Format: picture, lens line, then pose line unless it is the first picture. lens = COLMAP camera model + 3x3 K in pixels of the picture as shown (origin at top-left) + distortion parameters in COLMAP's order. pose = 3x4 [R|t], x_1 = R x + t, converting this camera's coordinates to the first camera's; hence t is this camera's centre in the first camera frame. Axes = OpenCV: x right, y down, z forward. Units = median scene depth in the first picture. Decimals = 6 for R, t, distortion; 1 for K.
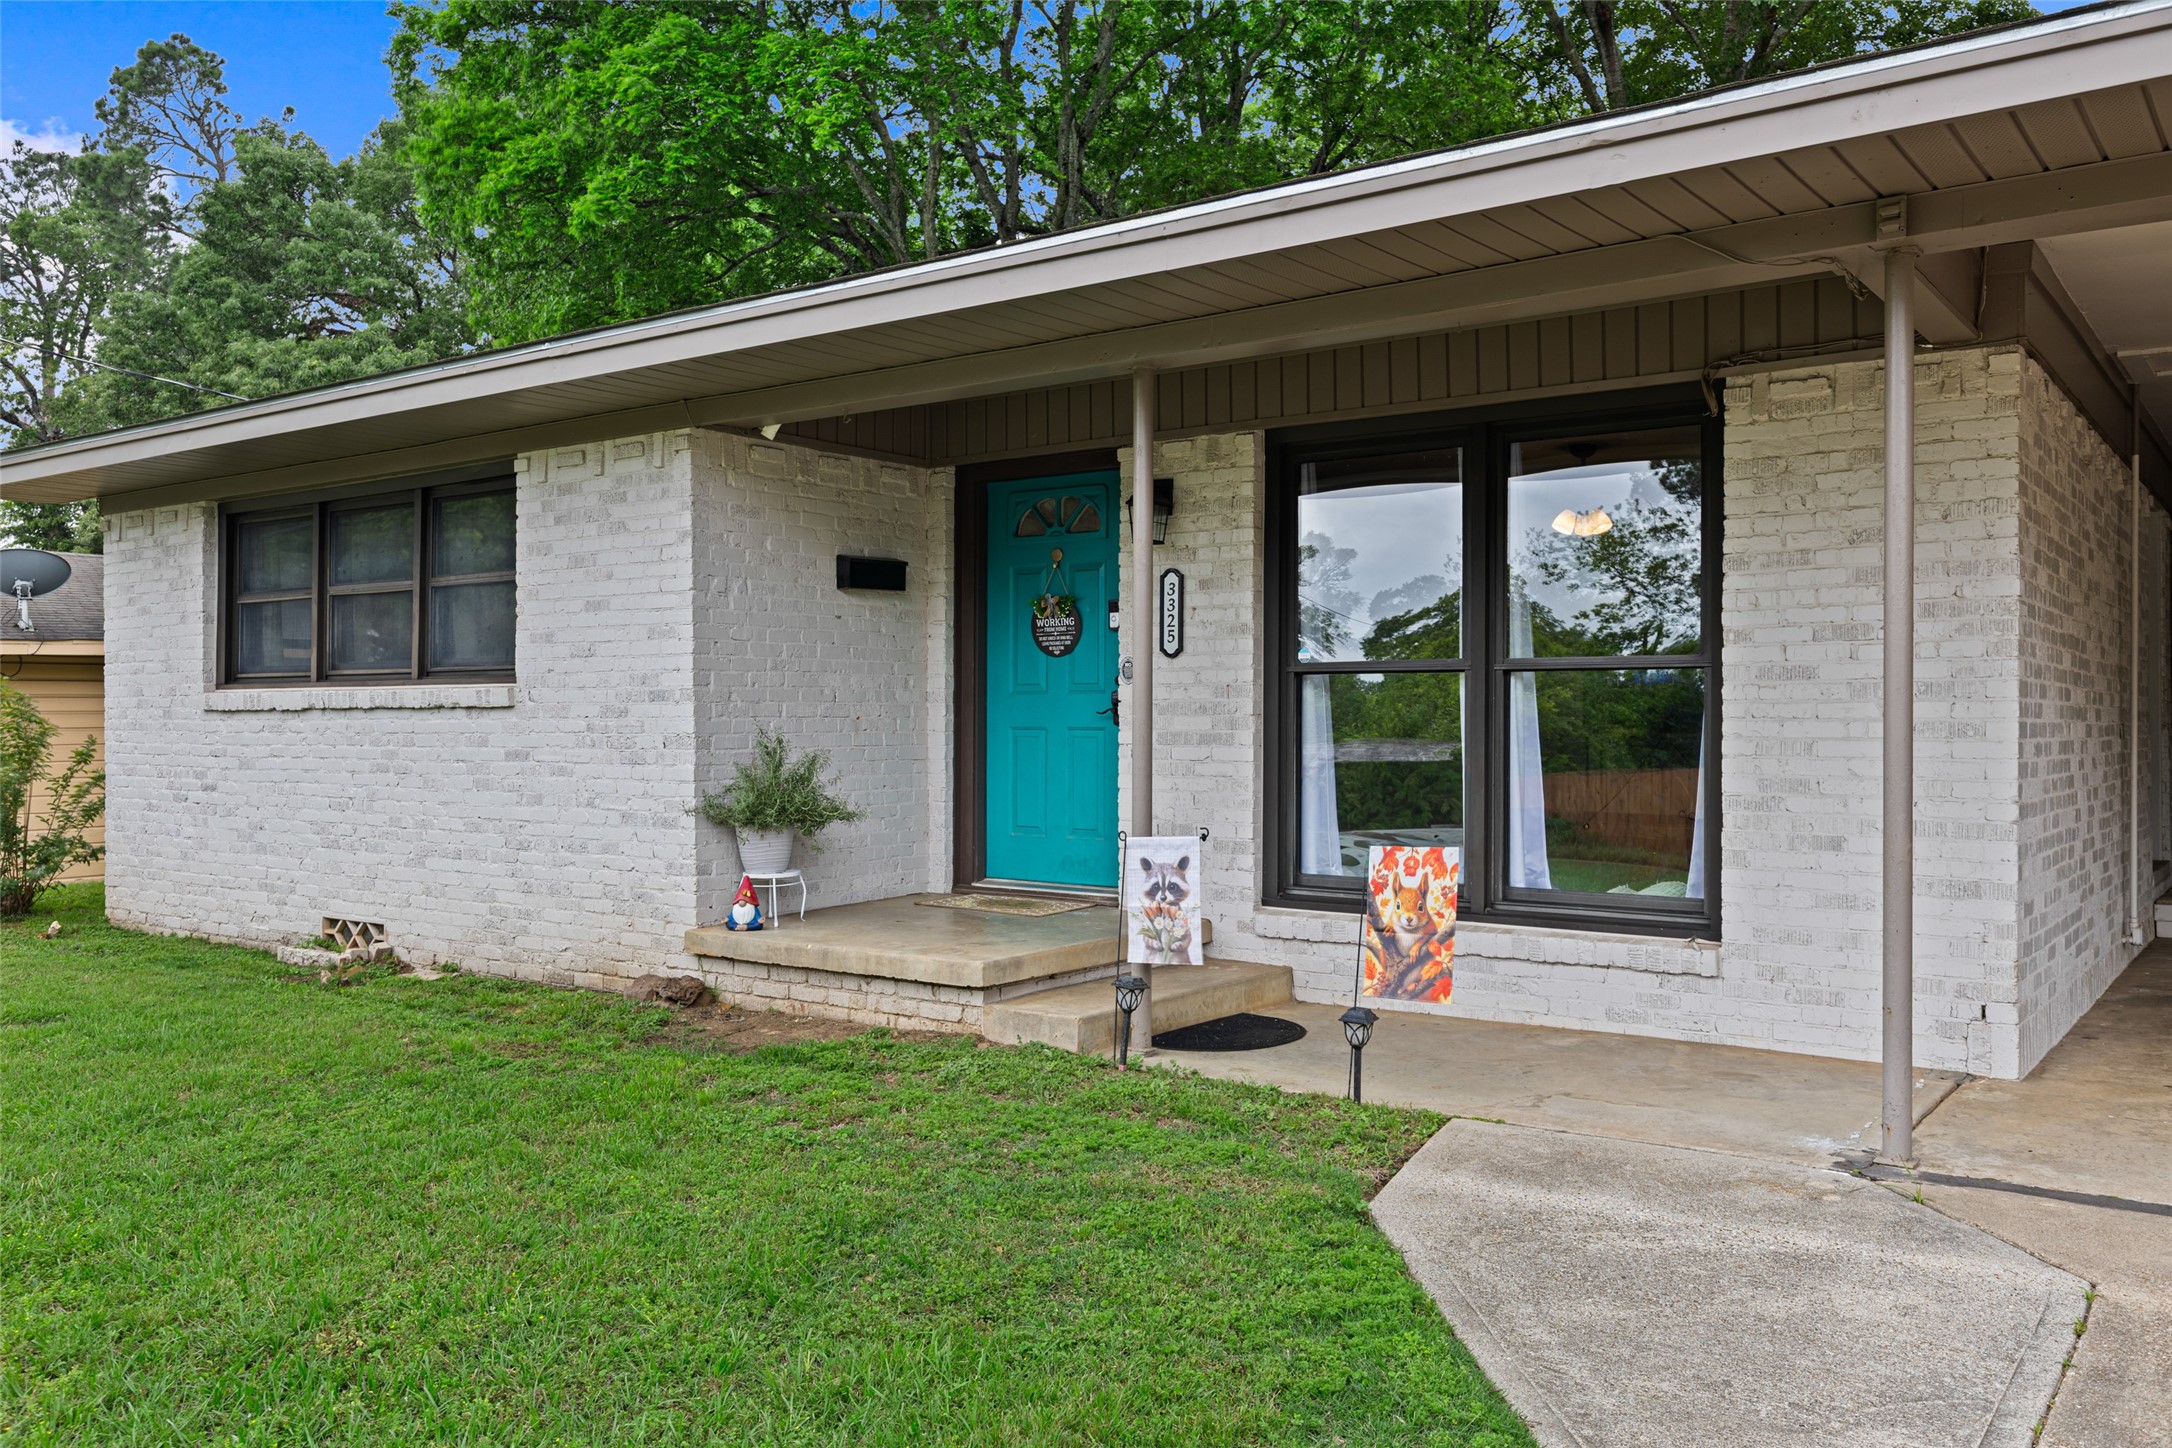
lens RADIAL K [[1734.7, 0, 1083.4], [0, 1734.7, 719.4], [0, 0, 1]] dist [0.007990, 0.000026]
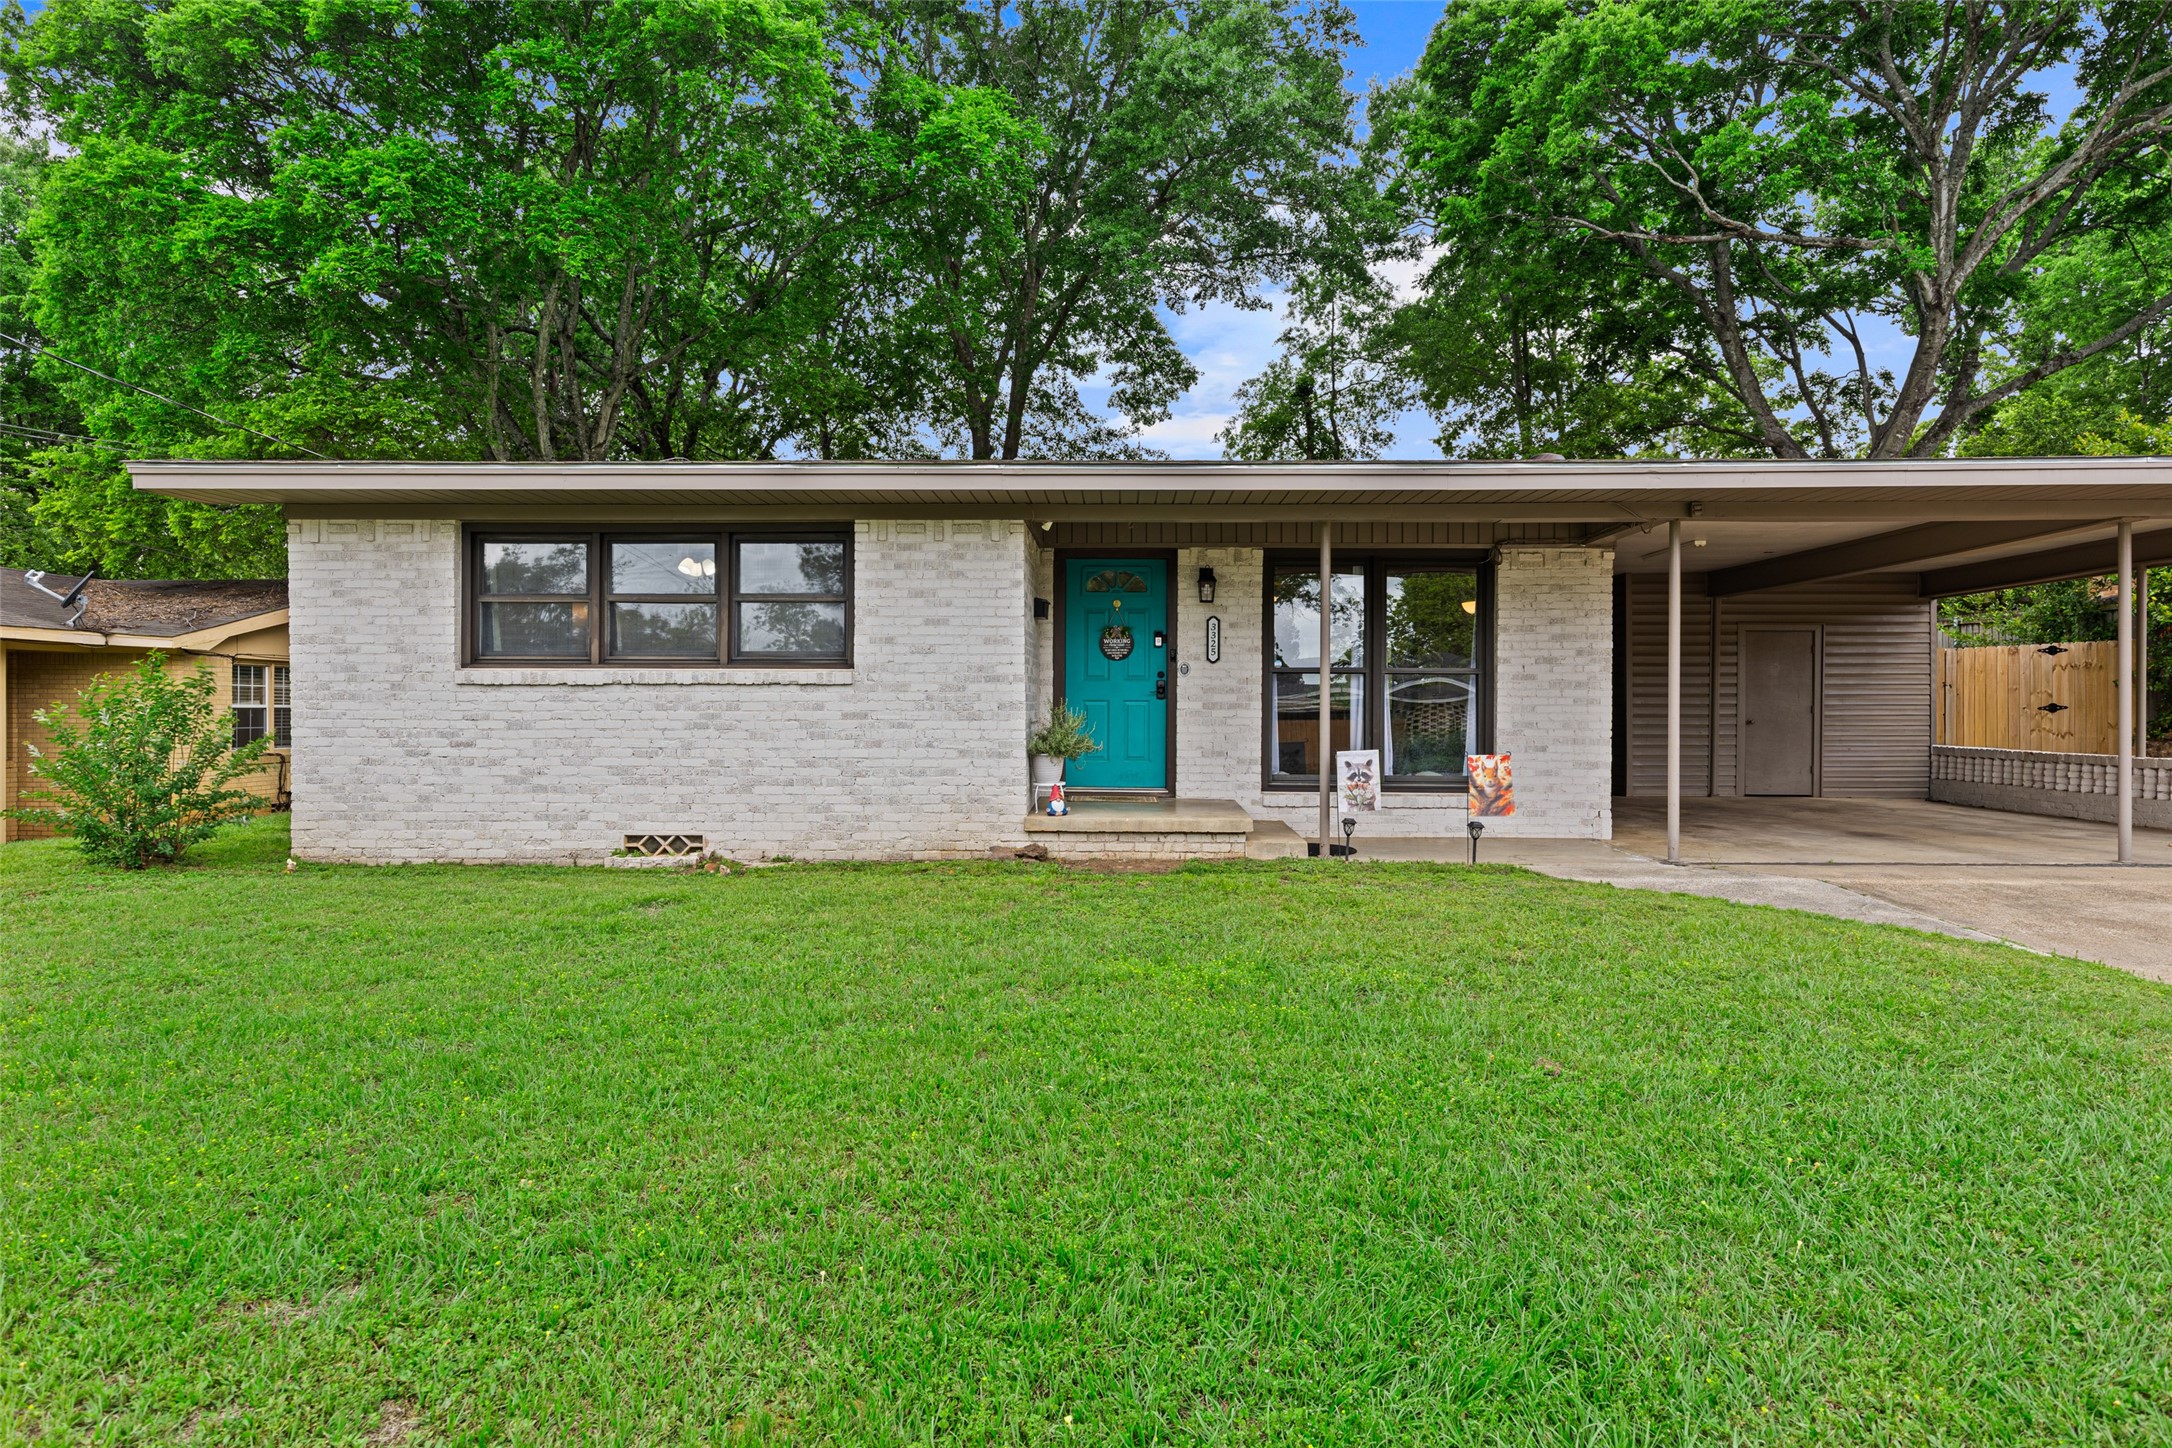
lens RADIAL K [[1191.4, 0, 1089.0], [0, 1191.4, 719.9], [0, 0, 1]] dist [-0.002716, -0.000124]
pose [[0.816614, -0.003009, 0.577177, -0.821889], [-0.002747, 0.999955, 0.009100, 0.015139], [-0.577178, -0.009017, 0.816569, 0.016319]]
